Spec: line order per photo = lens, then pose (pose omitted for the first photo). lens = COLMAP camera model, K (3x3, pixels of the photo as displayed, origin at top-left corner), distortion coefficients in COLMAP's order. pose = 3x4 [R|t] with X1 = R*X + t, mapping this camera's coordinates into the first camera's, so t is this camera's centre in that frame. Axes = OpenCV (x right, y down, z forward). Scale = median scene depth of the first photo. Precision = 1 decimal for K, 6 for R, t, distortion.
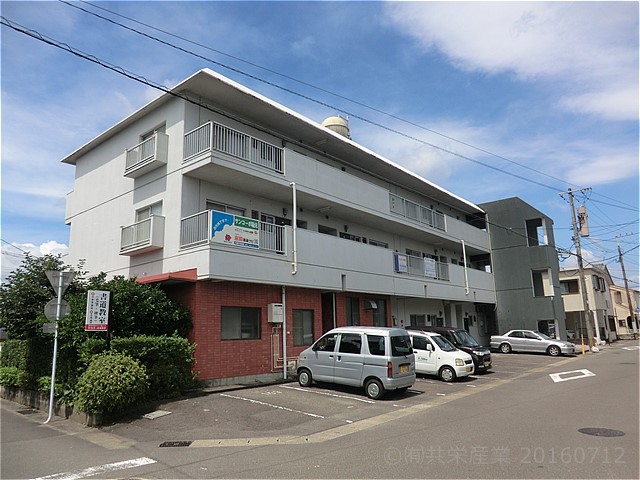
lens RADIAL K [[463.0, 0, 320.0], [0, 463.0, 240.0], [0, 0, 1]] dist [-0.104969, 0.115879]
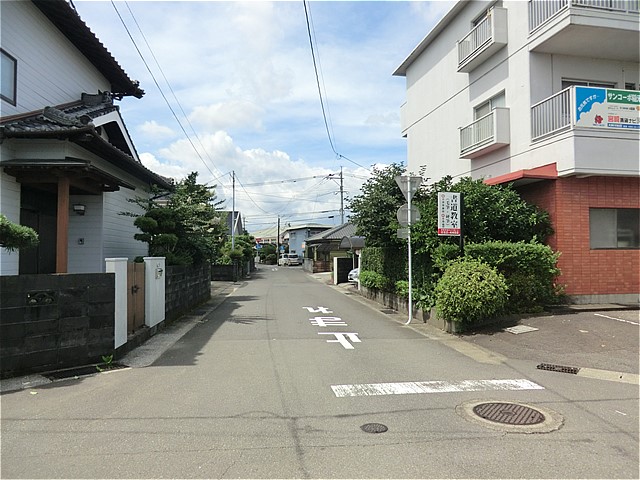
lens RADIAL K [[463.0, 0, 320.0], [0, 463.0, 240.0], [0, 0, 1]] dist [-0.104969, 0.115879]
pose [[0.777209, 0.009472, -0.629172, -0.088642], [0.105985, 0.983631, 0.145732, 0.036622], [0.620253, -0.179947, 0.763482, 0.096500]]
